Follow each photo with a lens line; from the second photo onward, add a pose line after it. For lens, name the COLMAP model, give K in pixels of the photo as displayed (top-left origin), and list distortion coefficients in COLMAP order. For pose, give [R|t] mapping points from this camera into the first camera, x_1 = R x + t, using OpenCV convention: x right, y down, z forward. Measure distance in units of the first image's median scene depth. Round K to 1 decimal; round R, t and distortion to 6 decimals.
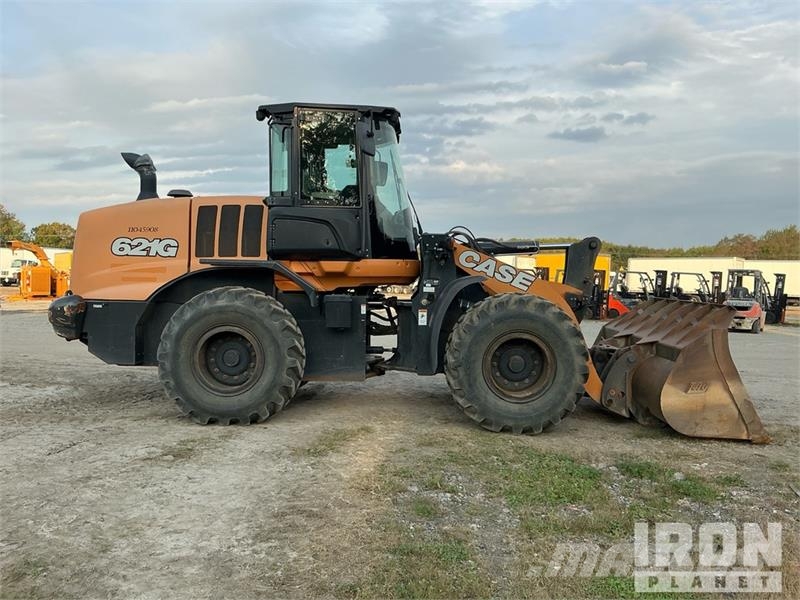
lens RADIAL K [[672.3, 0, 407.2], [0, 672.3, 293.0], [0, 0, 1]] dist [0.057844, -0.125604]
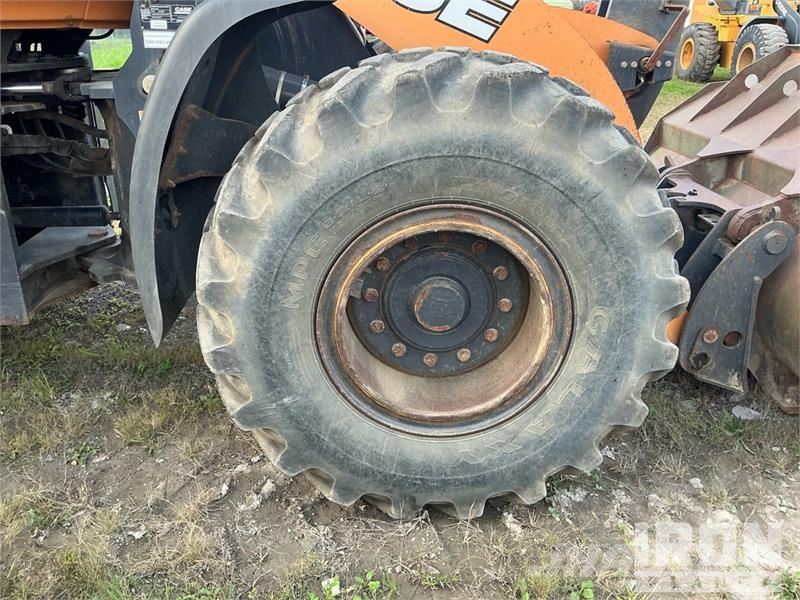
lens RADIAL K [[672.3, 0, 405.6], [0, 672.3, 302.6], [0, 0, 1]] dist [0.057844, -0.125604]
pose [[0.999429, -0.024444, 0.023335, 0.131448], [0.014342, 0.932043, 0.362063, -0.003579], [-0.030599, -0.361521, 0.931862, 0.672526]]
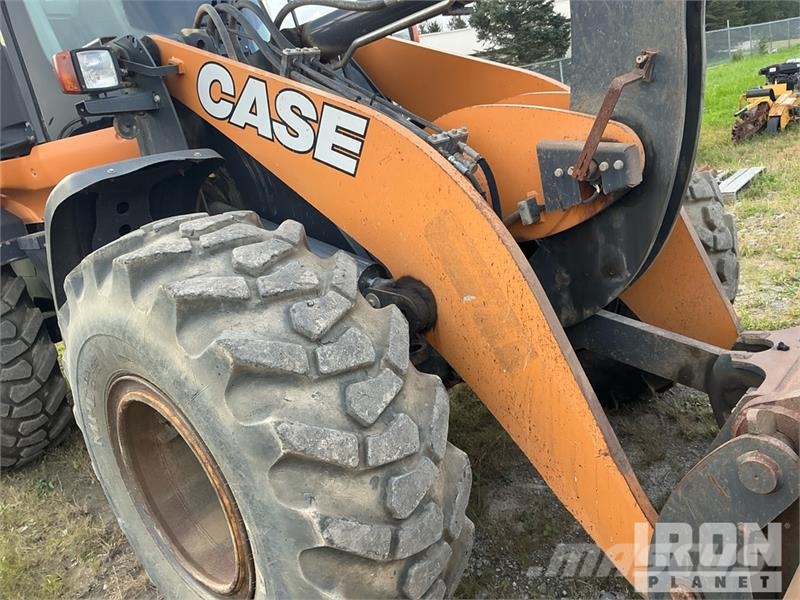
lens RADIAL K [[672.3, 0, 400.8], [0, 672.3, 304.3], [0, 0, 1]] dist [0.057844, -0.125604]
pose [[0.712577, 0.037377, -0.700598, 0.388619], [0.187795, 0.951981, 0.241794, -0.015175], [0.675994, -0.303865, 0.671341, 0.816851]]
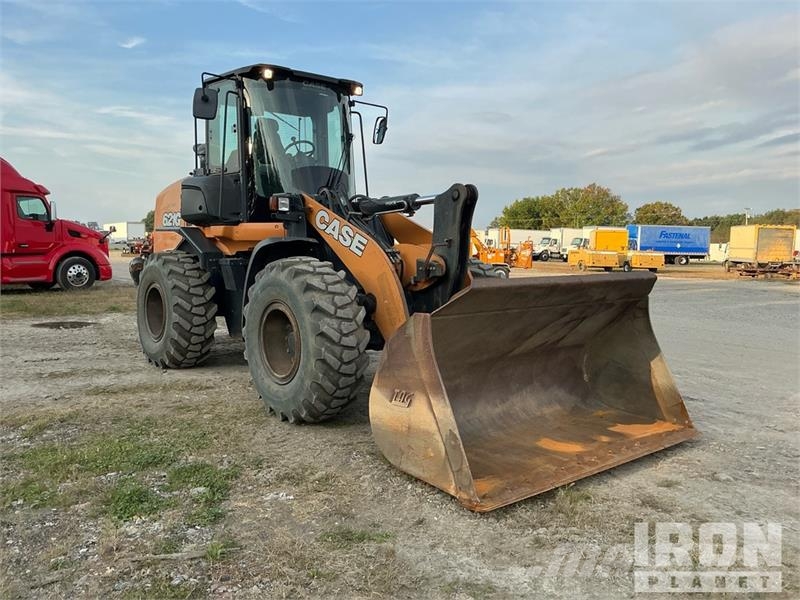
lens RADIAL K [[672.3, 0, 401.9], [0, 672.3, 297.0], [0, 0, 1]] dist [0.057844, -0.125604]
pose [[0.651783, 0.050455, -0.756725, 0.837078], [-0.020720, 0.998597, 0.048735, 0.005313], [0.758122, -0.016085, 0.651914, 0.506799]]
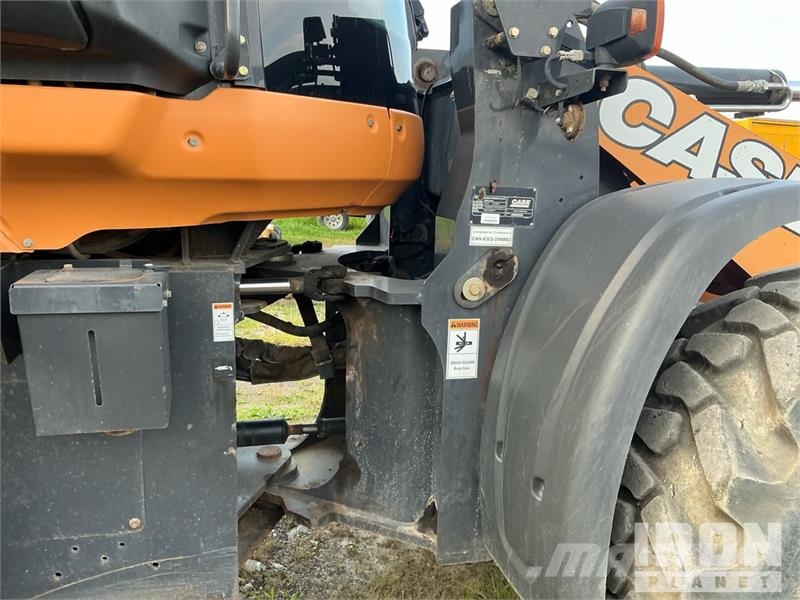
lens RADIAL K [[672.3, 0, 399.7], [0, 672.3, 297.1], [0, 0, 1]] dist [0.057844, -0.125604]
pose [[0.975562, -0.029236, 0.217773, -0.053501], [-0.007475, 0.986119, 0.165869, -0.023698], [-0.219599, -0.163443, 0.961802, 0.766464]]
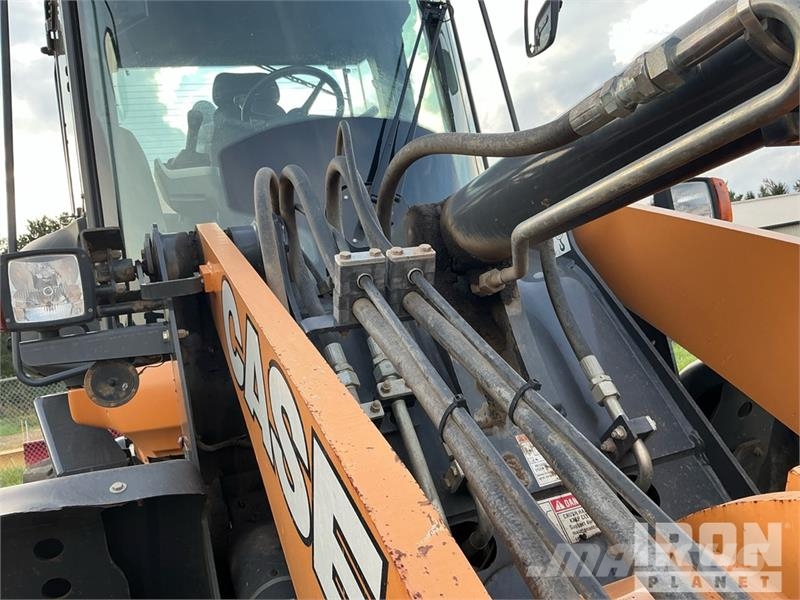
lens RADIAL K [[672.3, 0, 397.2], [0, 672.3, 305.6], [0, 0, 1]] dist [0.057844, -0.125604]
pose [[0.333568, -0.112577, -0.935980, 0.251942], [0.141776, 0.987543, -0.068252, -0.041151], [0.932004, -0.109932, 0.345374, 0.988821]]
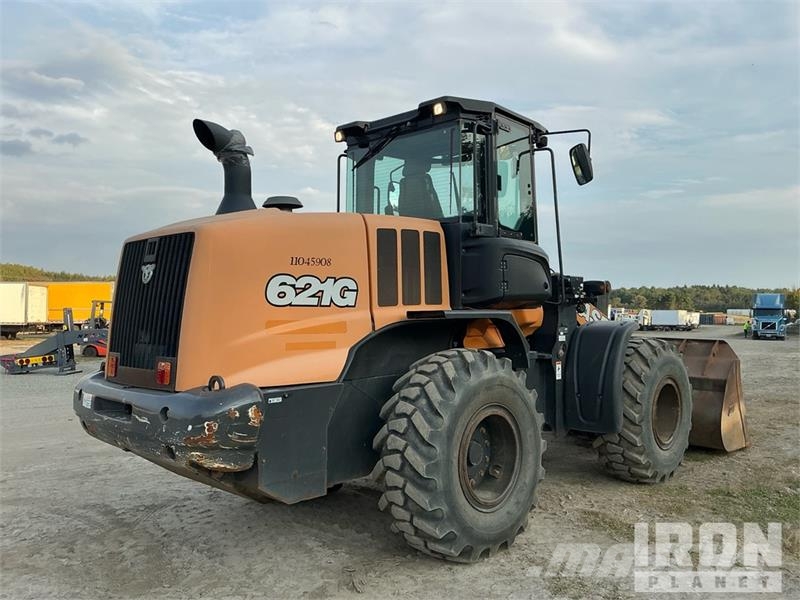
lens RADIAL K [[672.3, 0, 397.1], [0, 672.3, 299.4], [0, 0, 1]] dist [0.057844, -0.125604]
pose [[0.685371, -0.008425, 0.728145, -0.767149], [0.030874, 0.999370, -0.017497, -0.047823], [-0.727539, 0.034473, 0.685200, 0.541635]]
